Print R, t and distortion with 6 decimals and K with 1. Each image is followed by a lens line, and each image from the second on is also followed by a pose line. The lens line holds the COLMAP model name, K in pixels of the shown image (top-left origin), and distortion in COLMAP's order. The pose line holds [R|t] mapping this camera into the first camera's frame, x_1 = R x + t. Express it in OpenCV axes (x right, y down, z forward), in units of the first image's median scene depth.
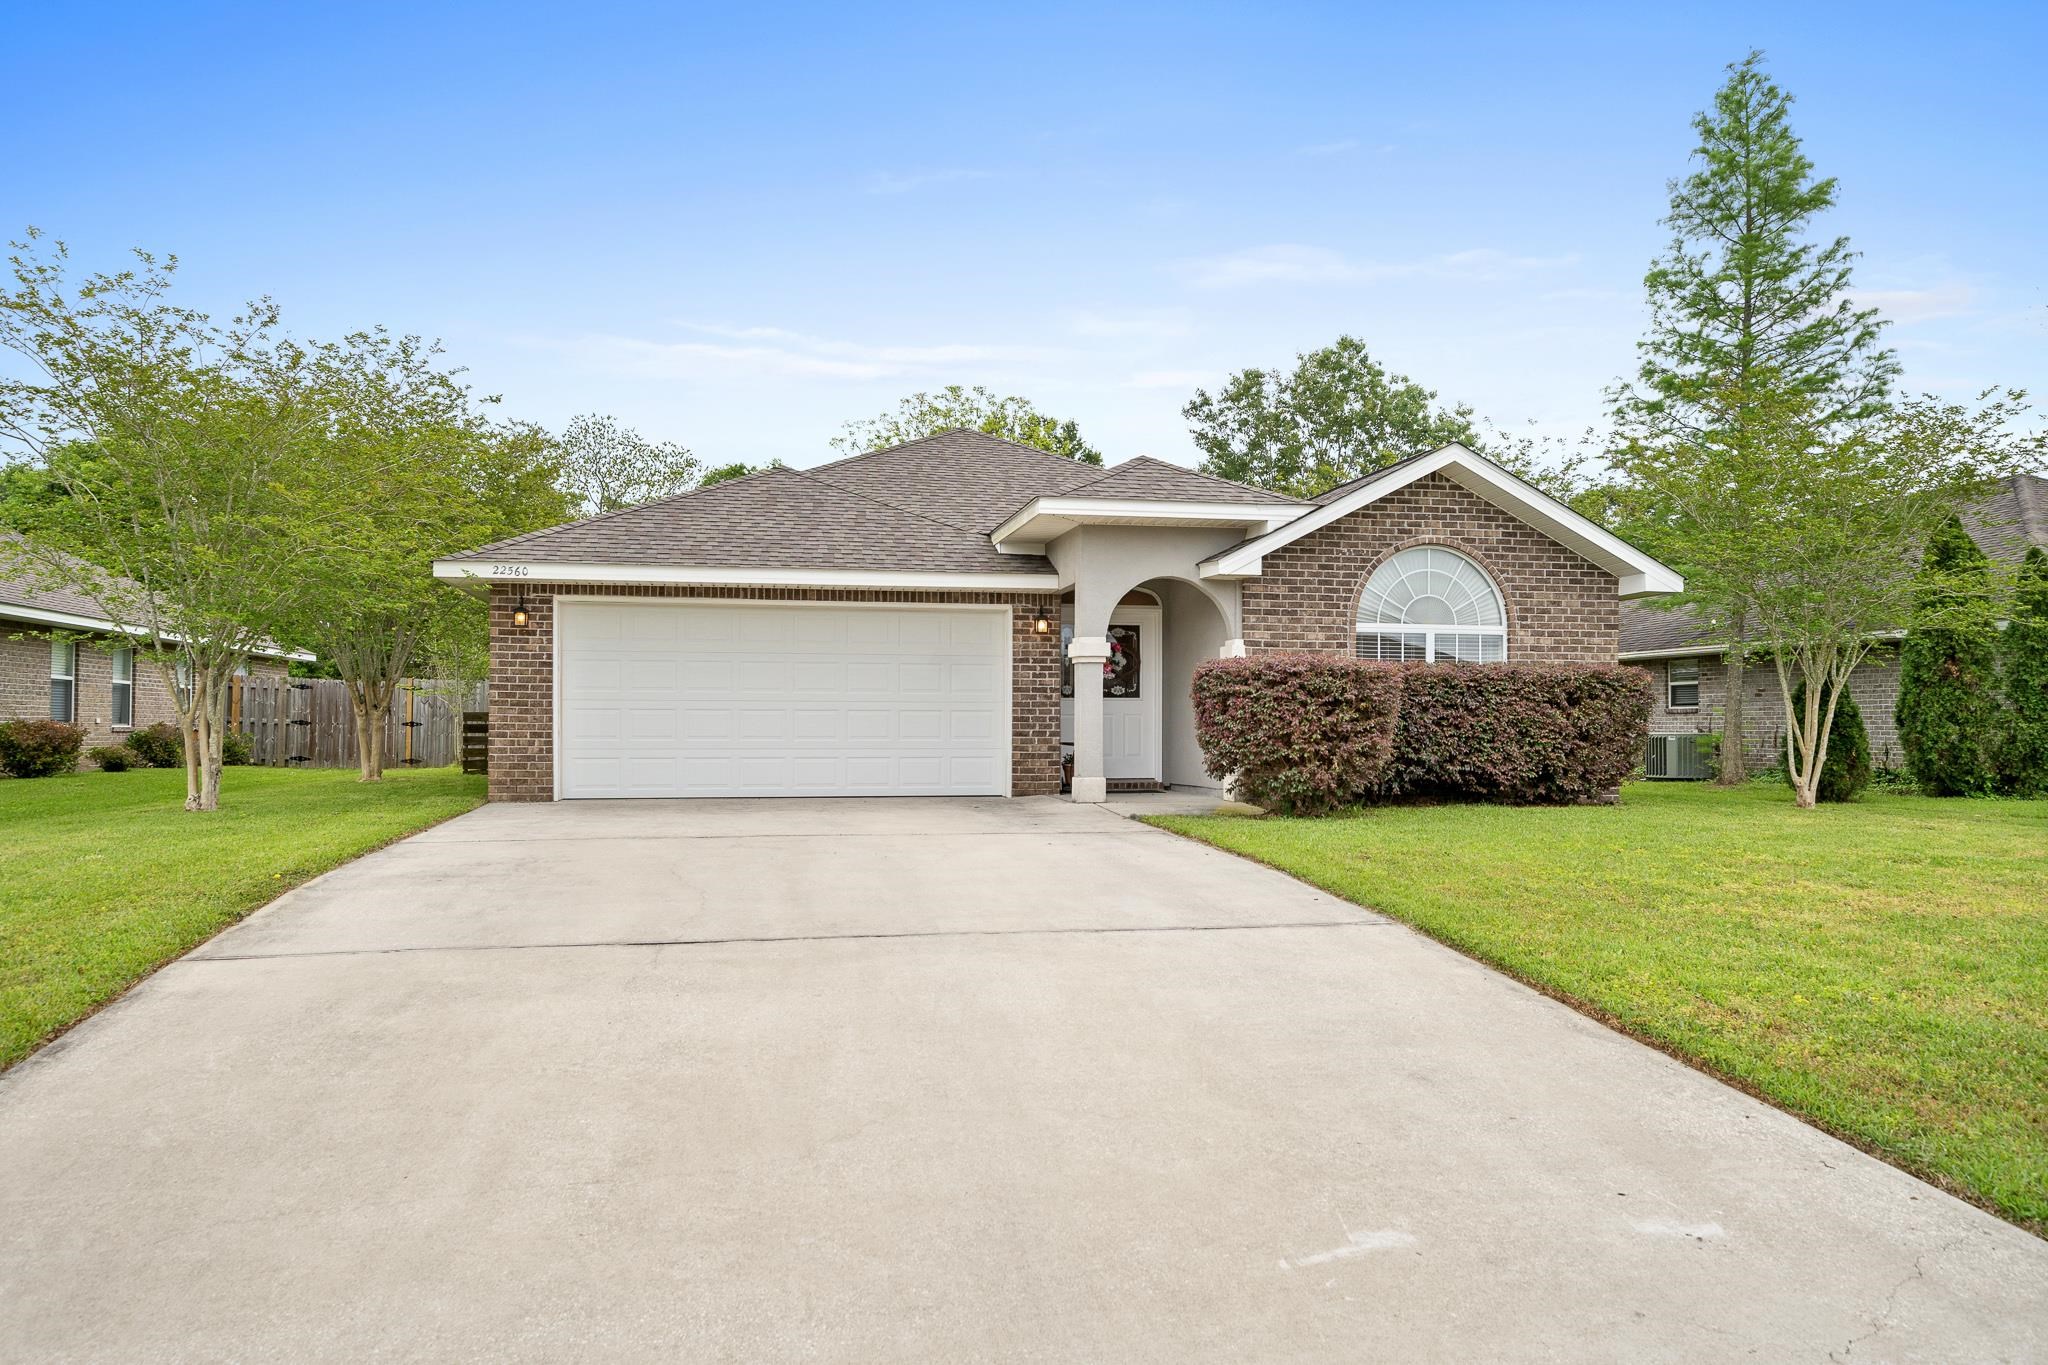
lens RADIAL K [[1347.8, 0, 1024.0], [0, 1347.8, 682.5], [0, 0, 1]] dist [-0.051092, -0.003222]
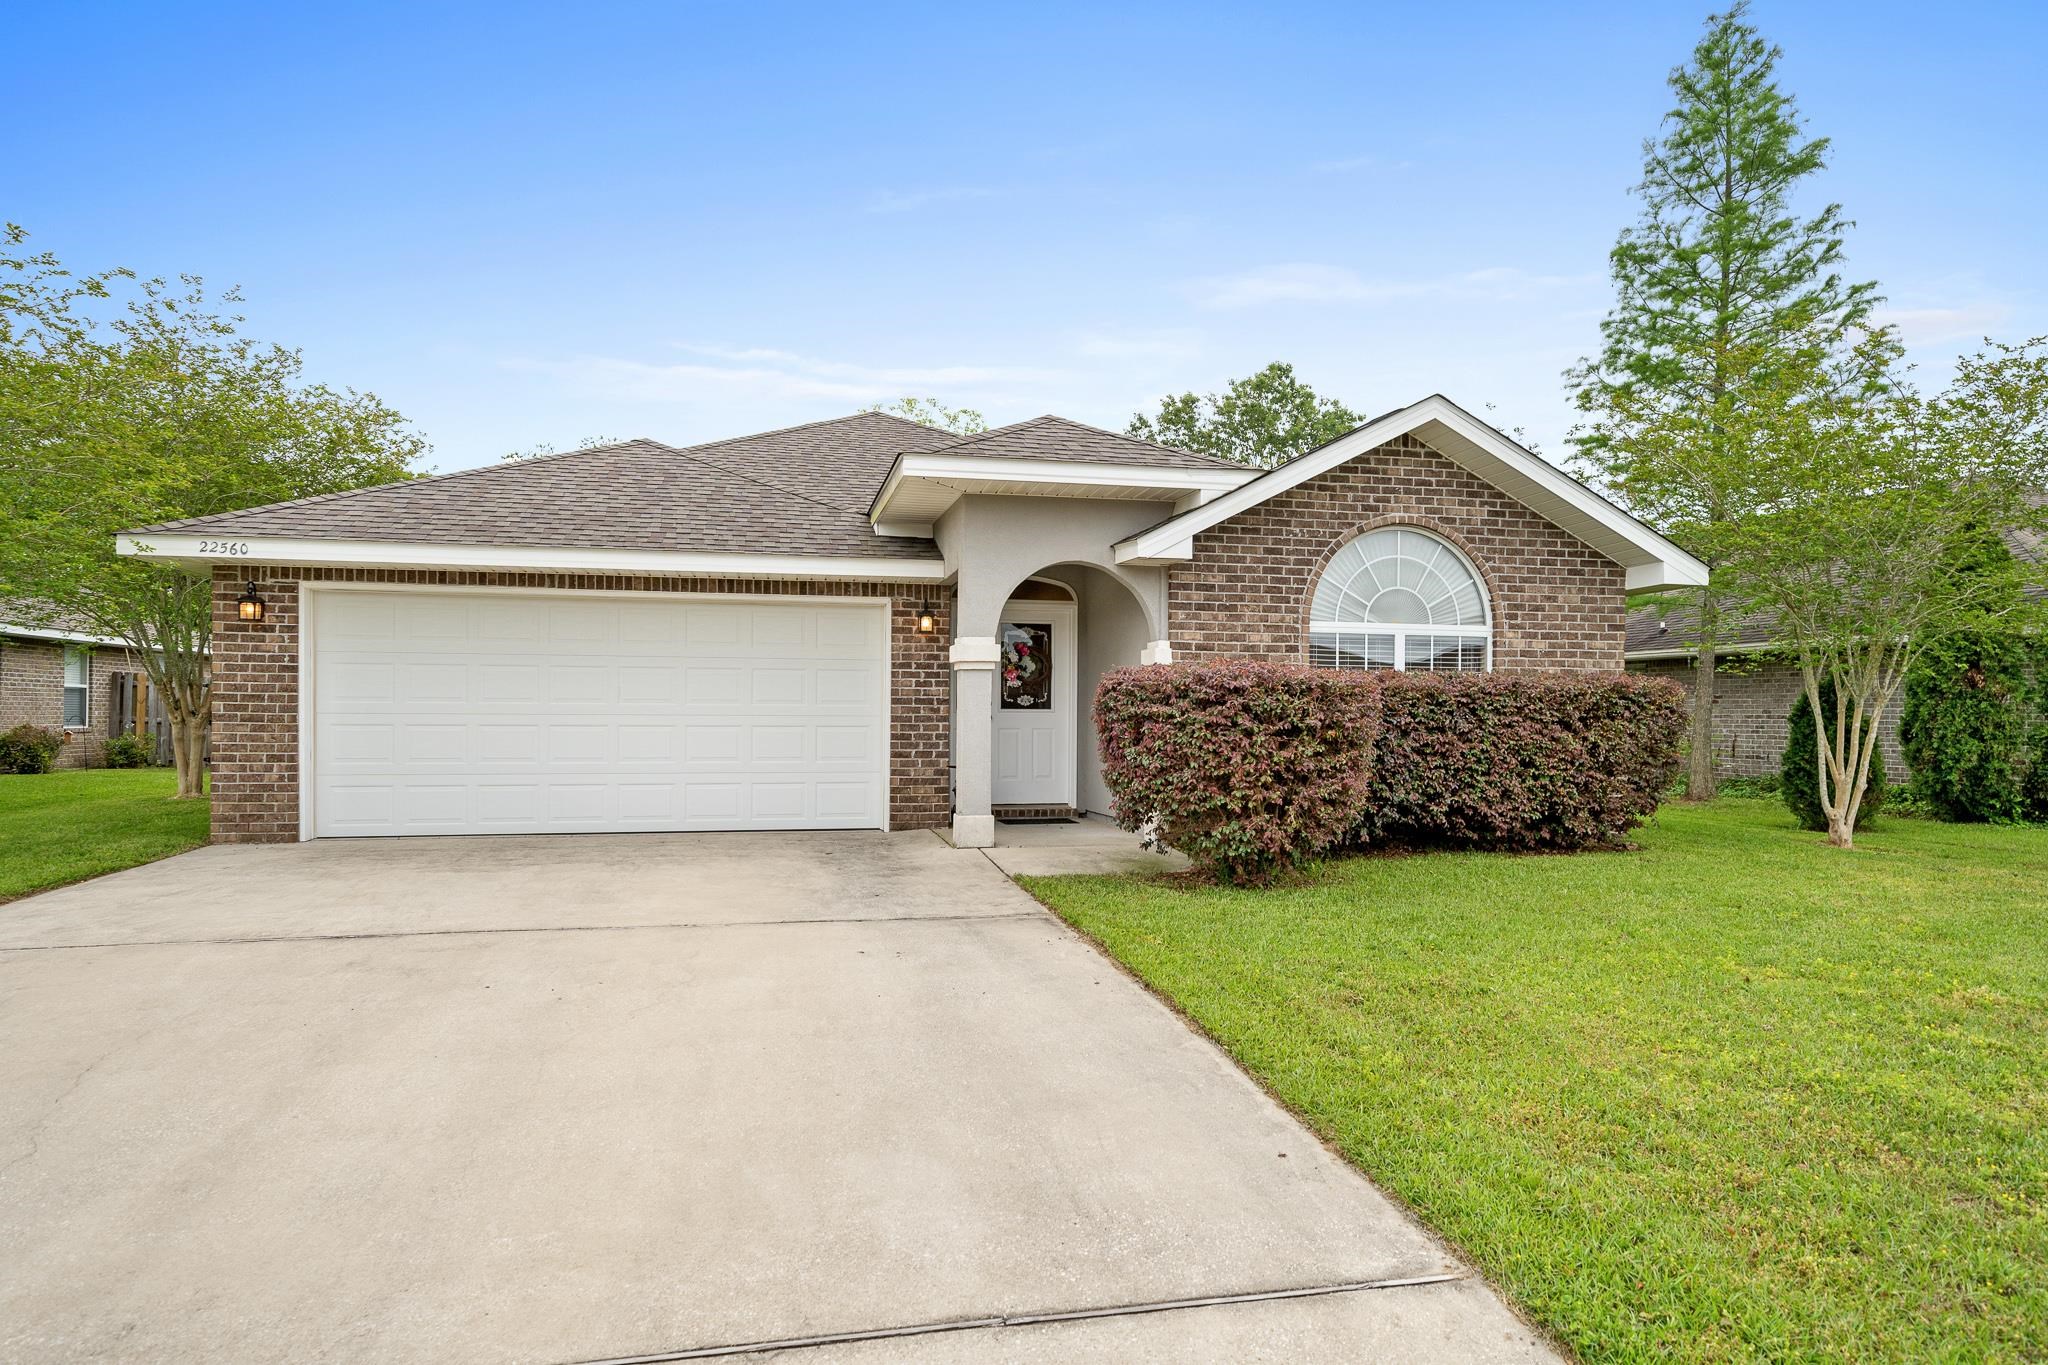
lens RADIAL K [[1149.2, 0, 1028.2], [0, 1149.2, 694.6], [0, 0, 1]] dist [-0.027217, 0.000457]
pose [[0.999647, 0.003430, 0.026346, 0.058410], [-0.003816, 0.999886, 0.014603, -0.009382], [-0.026293, -0.014698, 0.999546, 0.305453]]
